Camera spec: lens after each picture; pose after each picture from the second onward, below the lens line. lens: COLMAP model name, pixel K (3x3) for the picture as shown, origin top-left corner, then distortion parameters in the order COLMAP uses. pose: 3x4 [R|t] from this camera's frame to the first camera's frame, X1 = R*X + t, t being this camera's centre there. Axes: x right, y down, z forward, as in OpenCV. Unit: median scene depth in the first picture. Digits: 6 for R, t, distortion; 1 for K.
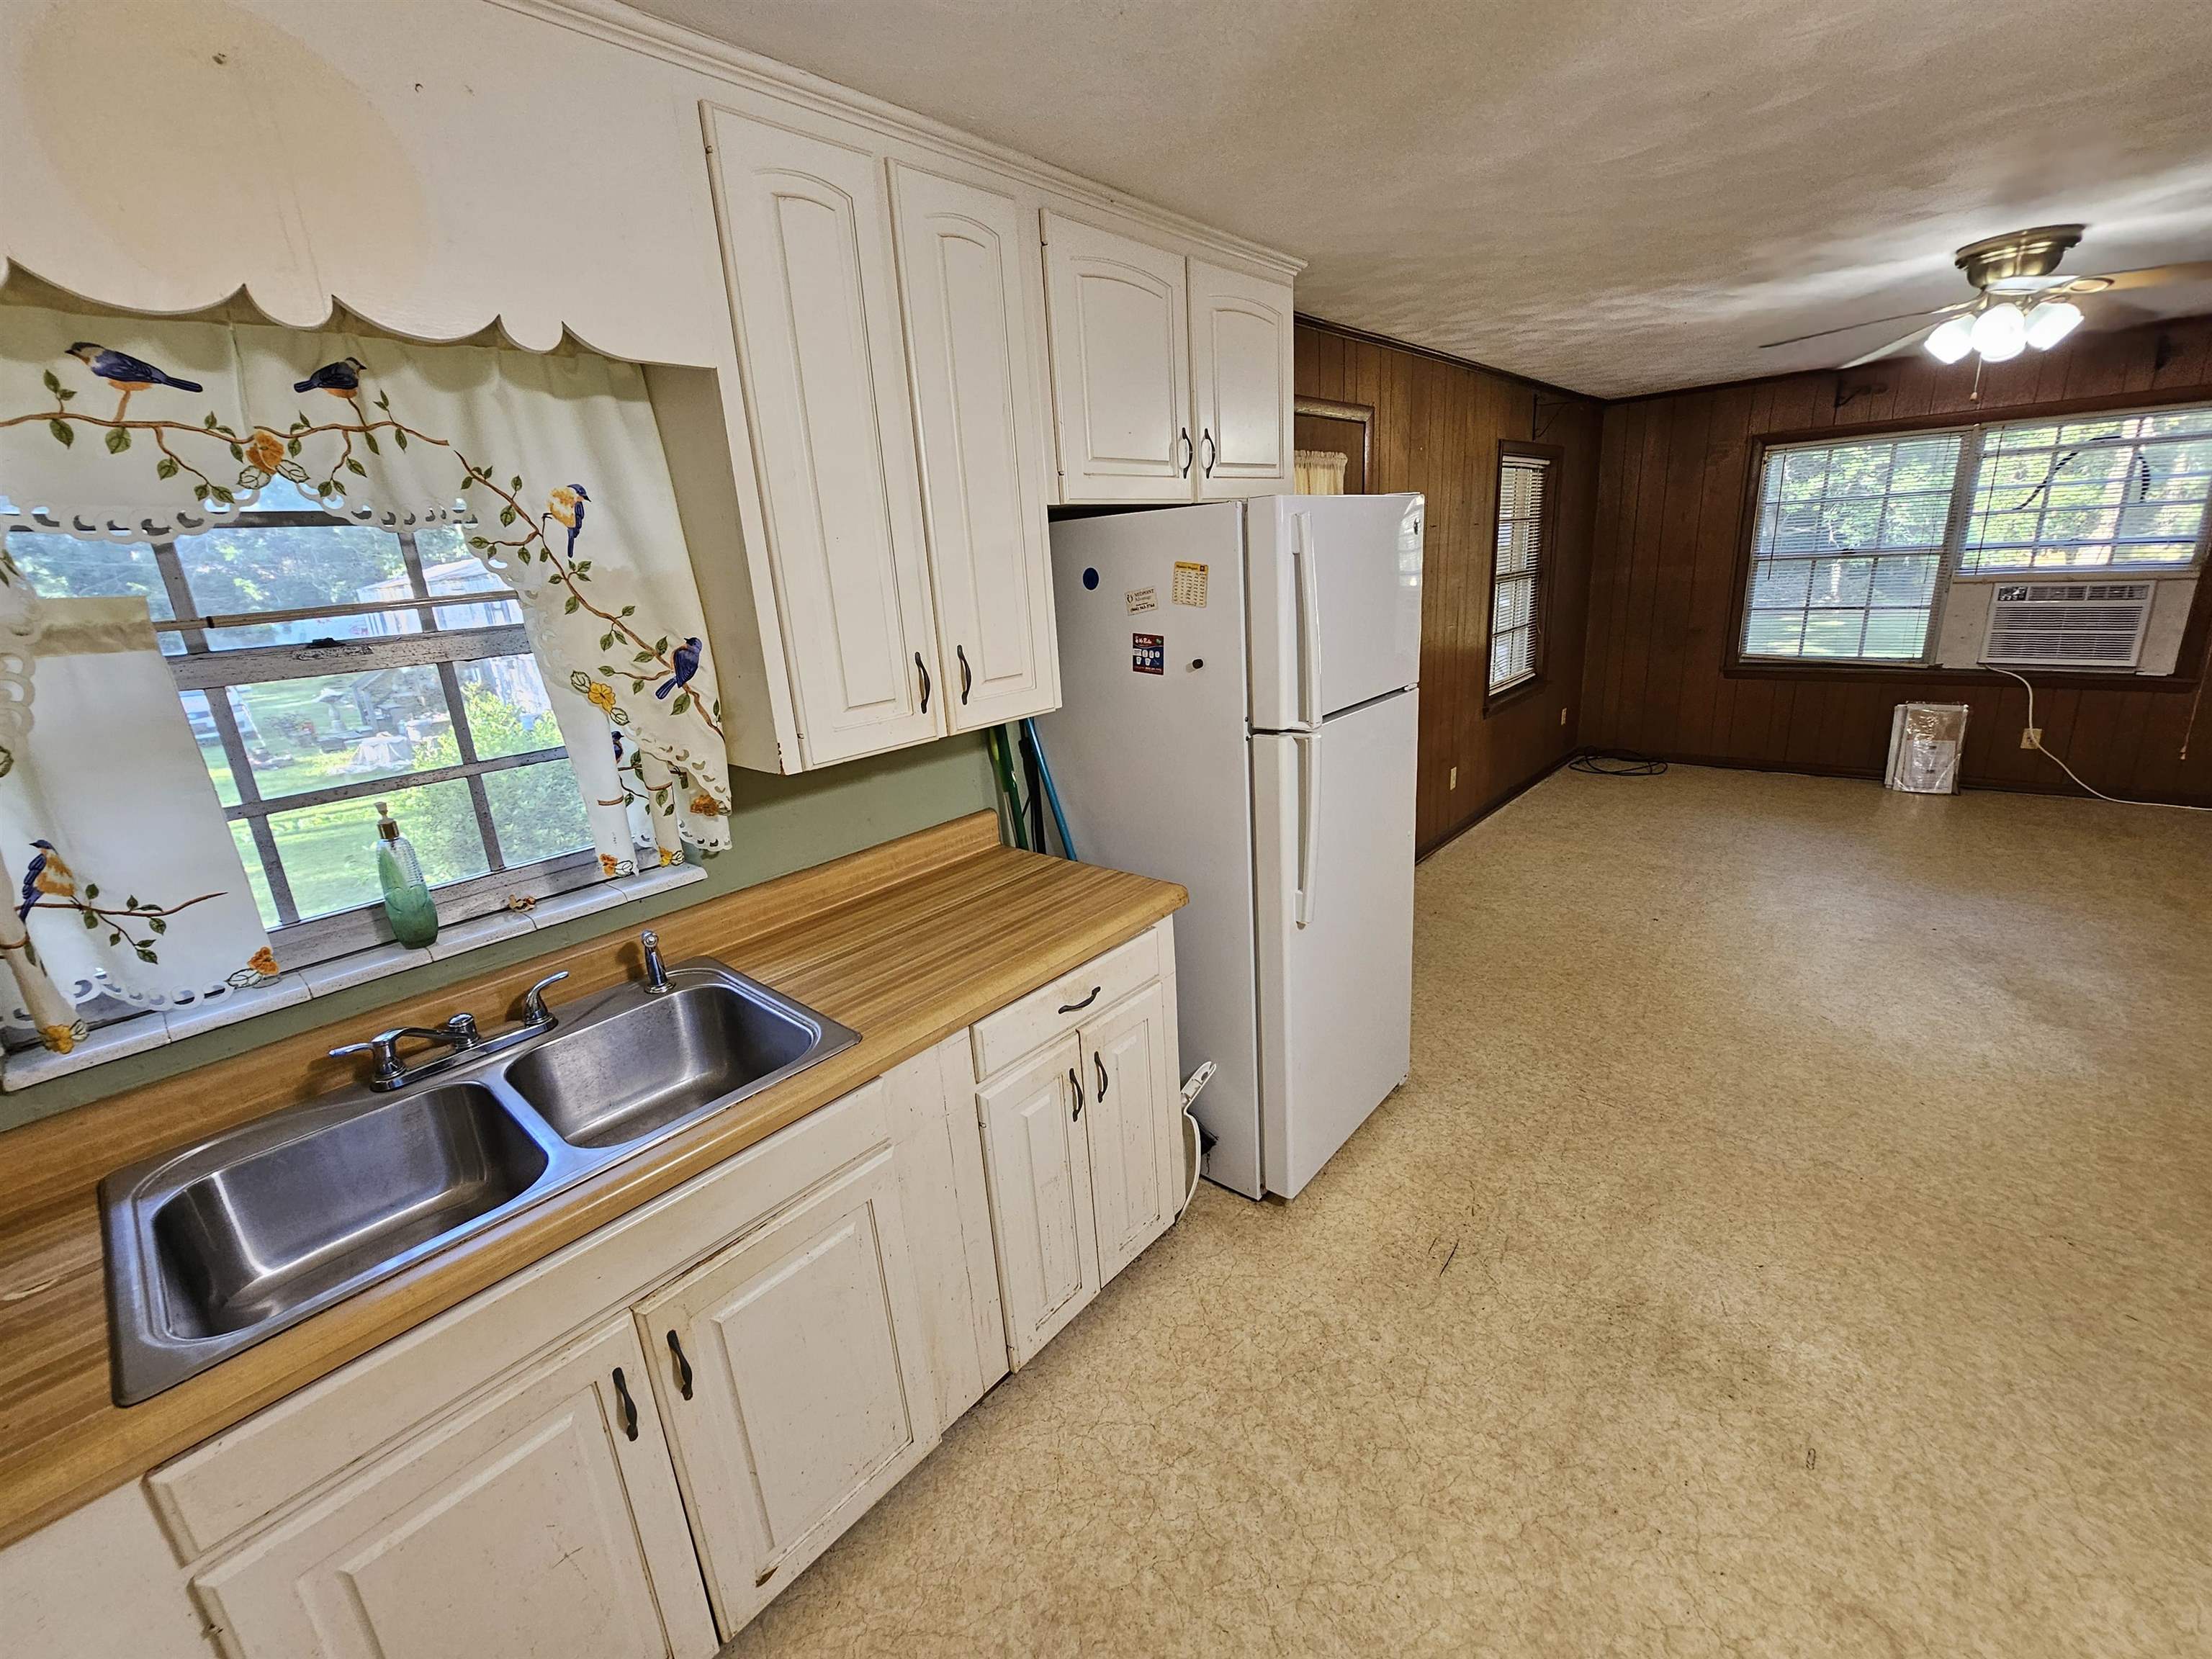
lens RADIAL K [[910.5, 0, 1102.9], [0, 910.5, 817.9], [0, 0, 1]] dist [-0.002494, 0.000489]
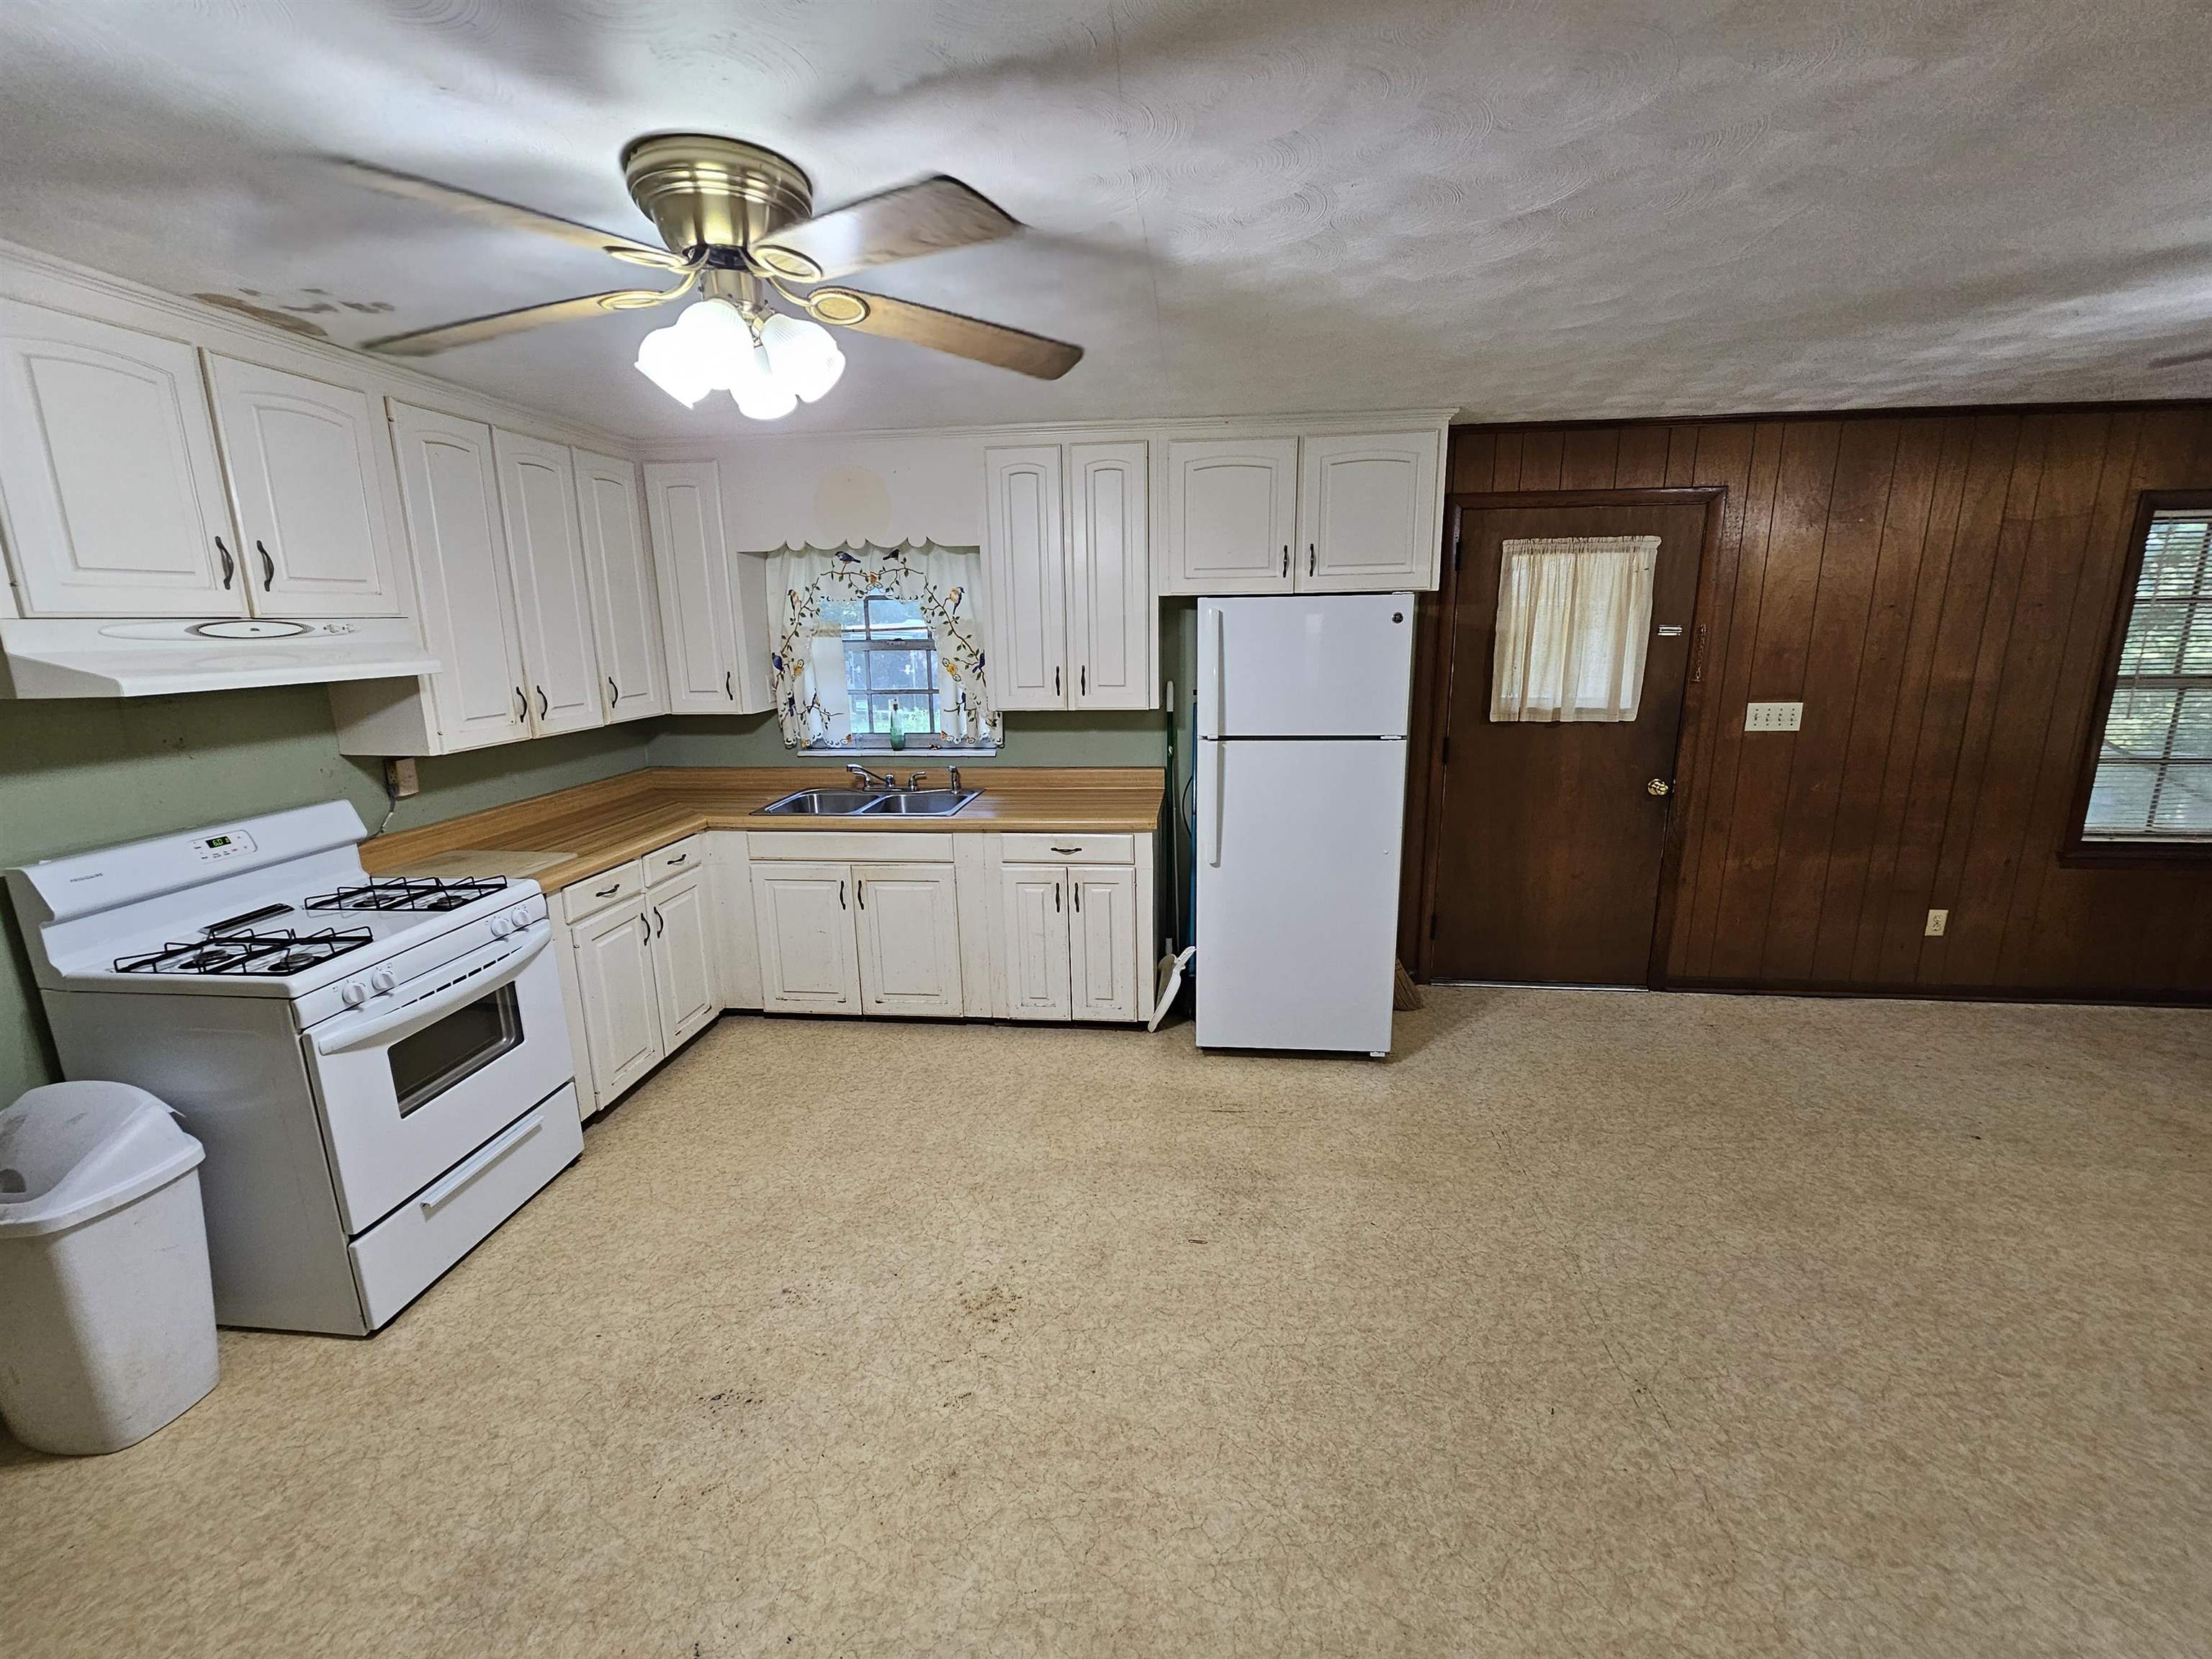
lens RADIAL K [[910.5, 0, 1103.5], [0, 910.5, 818.2], [0, 0, 1]] dist [-0.002494, 0.000489]
pose [[0.570067, 0.231383, -0.788344, 0.675388], [-0.249428, 0.962978, 0.102273, -0.036780], [0.782822, 0.138332, 0.606675, -0.057087]]
